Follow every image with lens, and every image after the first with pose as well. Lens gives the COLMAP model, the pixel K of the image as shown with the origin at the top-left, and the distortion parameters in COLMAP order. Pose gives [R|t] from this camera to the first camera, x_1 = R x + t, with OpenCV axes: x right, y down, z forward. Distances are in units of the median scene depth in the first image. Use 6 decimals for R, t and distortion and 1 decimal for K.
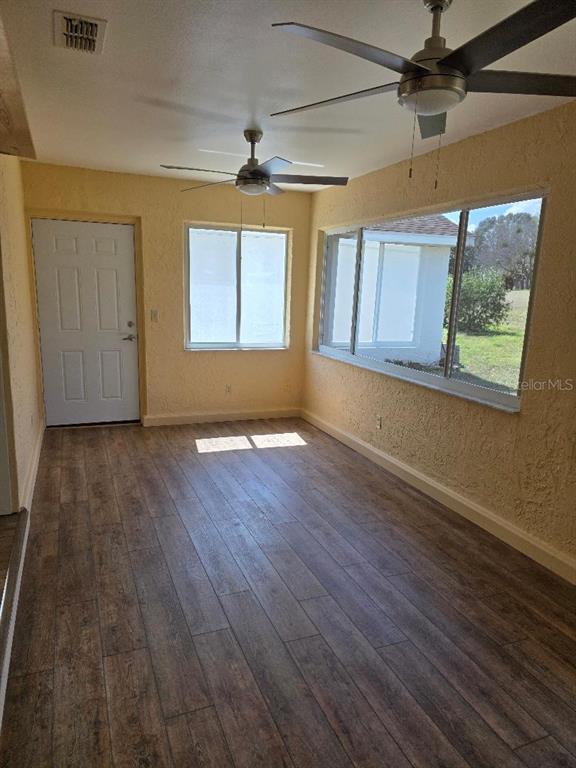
lens RADIAL K [[509.0, 0, 288.0], [0, 509.0, 384.0], [0, 0, 1]] dist [0.049320, -0.057571]
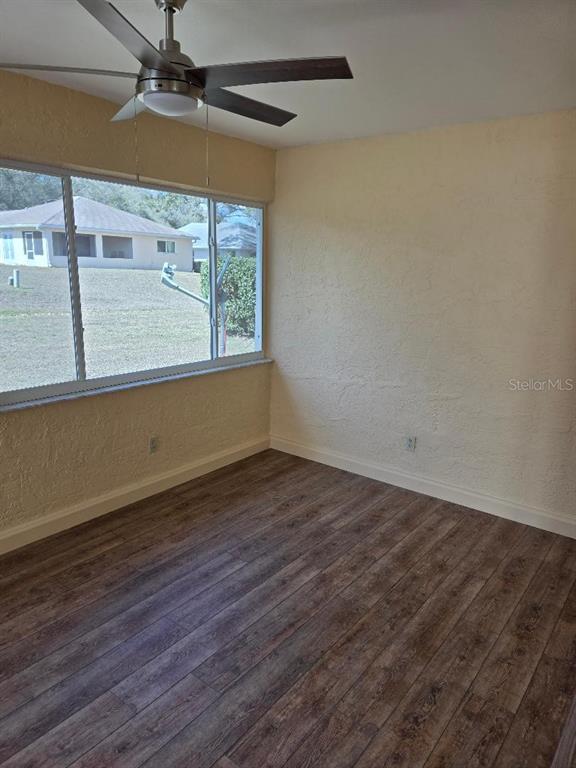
lens RADIAL K [[509.0, 0, 288.0], [0, 509.0, 384.0], [0, 0, 1]] dist [0.049320, -0.057571]
pose [[-0.481430, -0.245510, 0.841397, -0.812968], [0.124304, 0.931141, 0.342820, -0.344012], [-0.867625, 0.269633, -0.417762, 1.346038]]
